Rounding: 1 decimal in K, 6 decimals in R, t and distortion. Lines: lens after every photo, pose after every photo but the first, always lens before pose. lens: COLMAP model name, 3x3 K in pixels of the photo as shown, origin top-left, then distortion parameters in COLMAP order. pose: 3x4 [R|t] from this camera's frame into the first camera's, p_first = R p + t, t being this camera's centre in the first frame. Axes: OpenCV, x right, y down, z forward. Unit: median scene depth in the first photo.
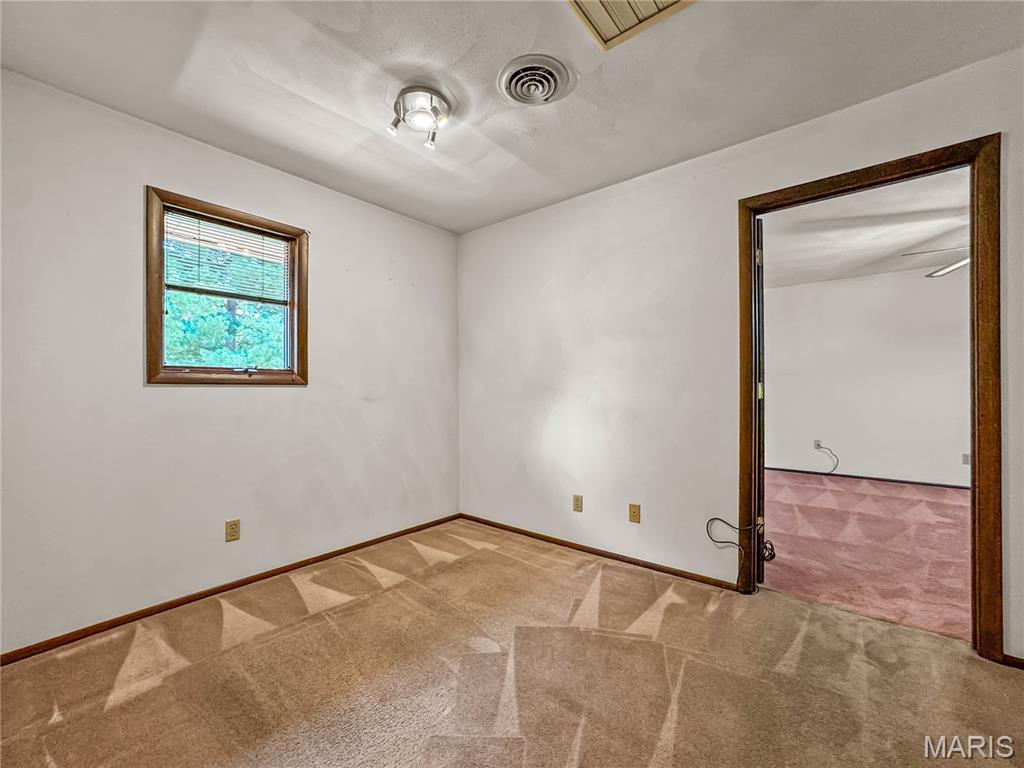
lens RADIAL K [[417.9, 0, 512.0], [0, 417.9, 384.0], [0, 0, 1]] dist [-0.000261, 0.000327]
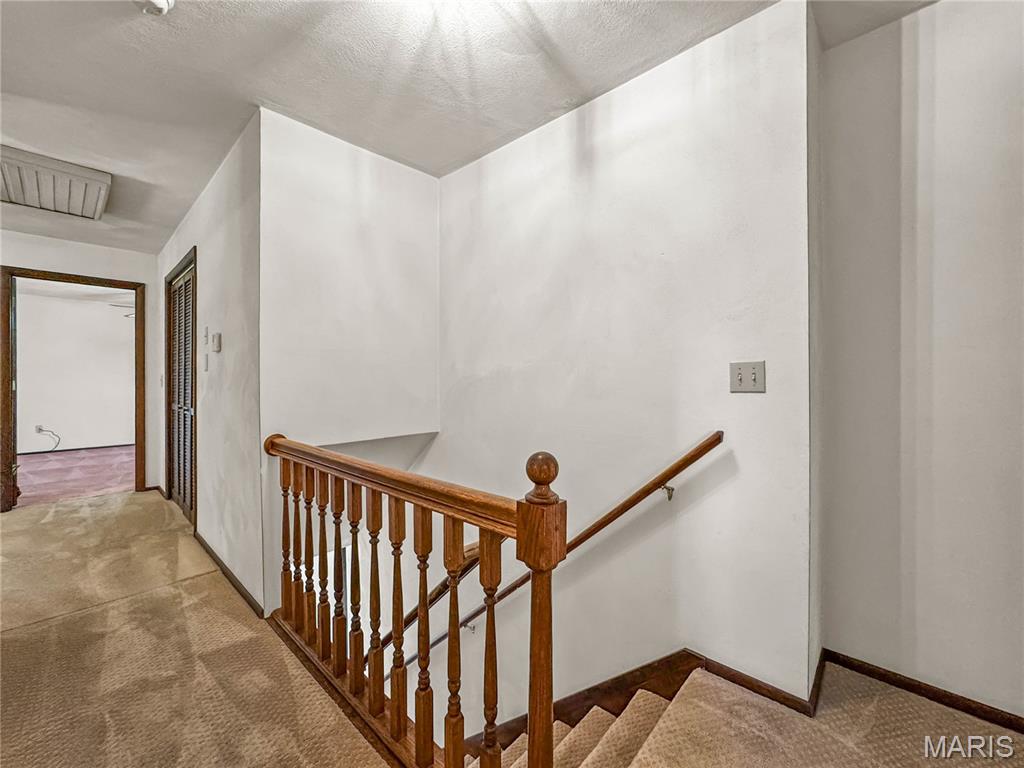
lens RADIAL K [[412.7, 0, 512.0], [0, 412.7, 384.0], [0, 0, 1]] dist [0.000244, 0.000095]
pose [[0.057285, -0.013578, 0.998266, -0.832331], [-0.004940, 0.999891, 0.013884, -0.019739], [-0.998346, -0.005727, 0.057212, -0.944576]]
